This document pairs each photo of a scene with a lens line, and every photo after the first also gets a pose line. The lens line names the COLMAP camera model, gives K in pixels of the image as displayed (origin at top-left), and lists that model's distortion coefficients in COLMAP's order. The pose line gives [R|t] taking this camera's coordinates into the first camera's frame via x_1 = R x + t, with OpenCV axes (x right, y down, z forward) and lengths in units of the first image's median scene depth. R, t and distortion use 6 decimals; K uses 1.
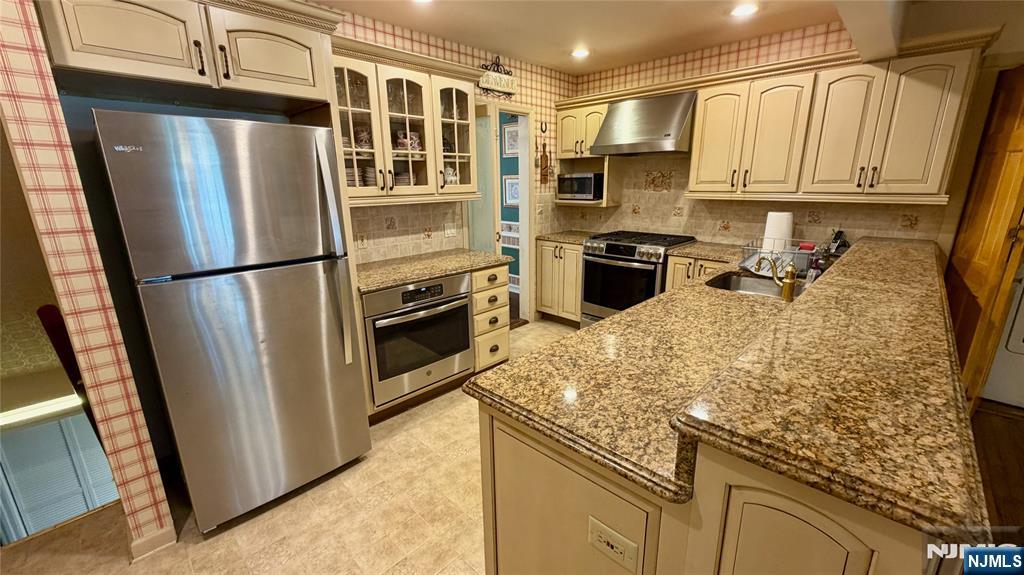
lens RADIAL K [[412.7, 0, 512.6], [0, 412.7, 288.3], [0, 0, 1]] dist [0.000721, 0.000003]
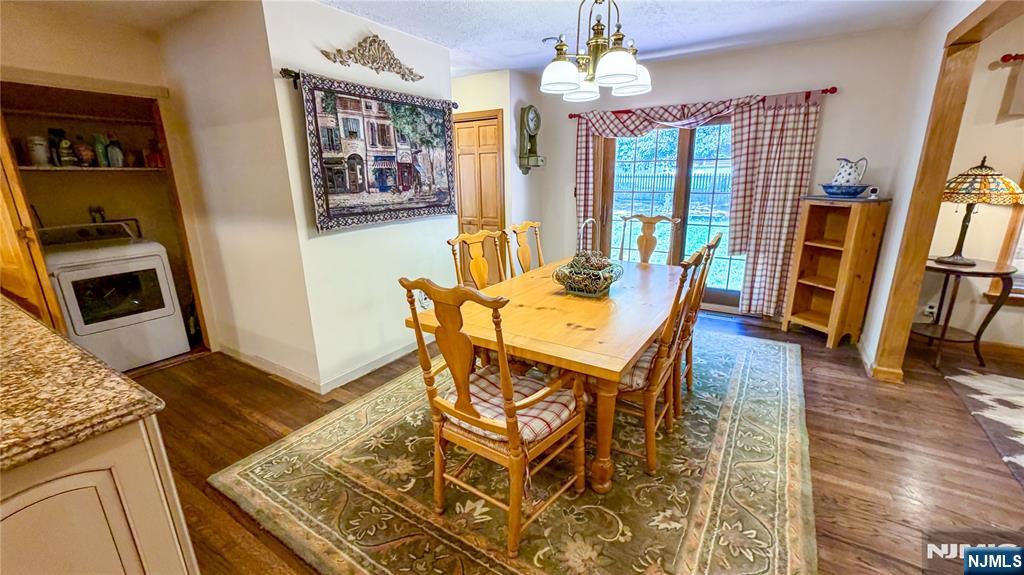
lens RADIAL K [[412.7, 0, 519.5], [0, 412.7, 290.6], [0, 0, 1]] dist [0.000721, 0.000003]
pose [[-0.206707, -0.249982, 0.945929, -0.099919], [0.265918, 0.916061, 0.300199, 0.018529], [-0.941573, 0.313592, -0.122882, -0.045214]]
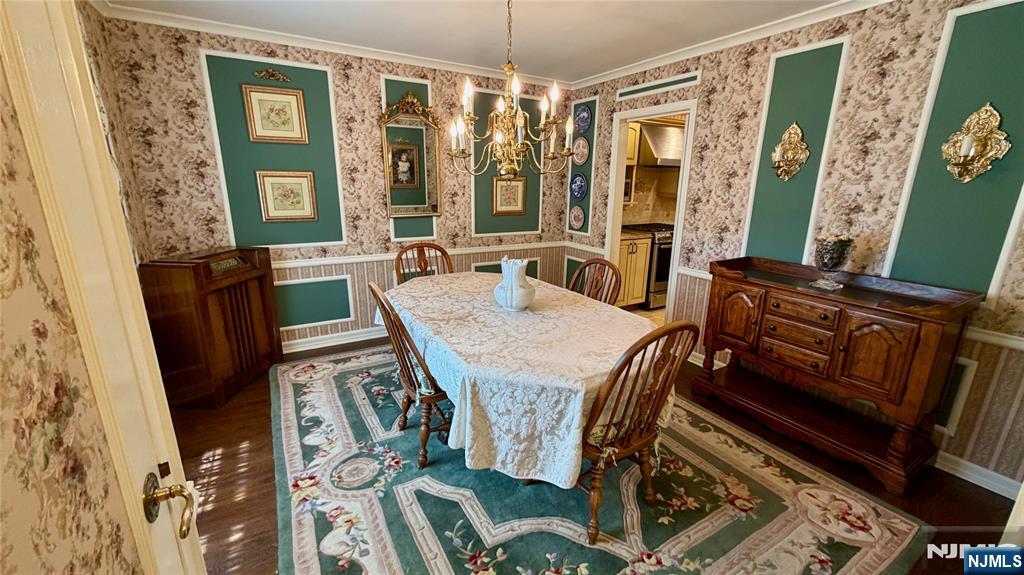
lens RADIAL K [[412.7, 0, 512.5], [0, 412.7, 291.1], [0, 0, 1]] dist [0.000721, 0.000003]
pose [[0.261634, -0.238280, 0.935292, -1.627954], [0.230479, 0.956436, 0.179193, -0.389306], [-0.937244, 0.168682, 0.305155, 1.504249]]
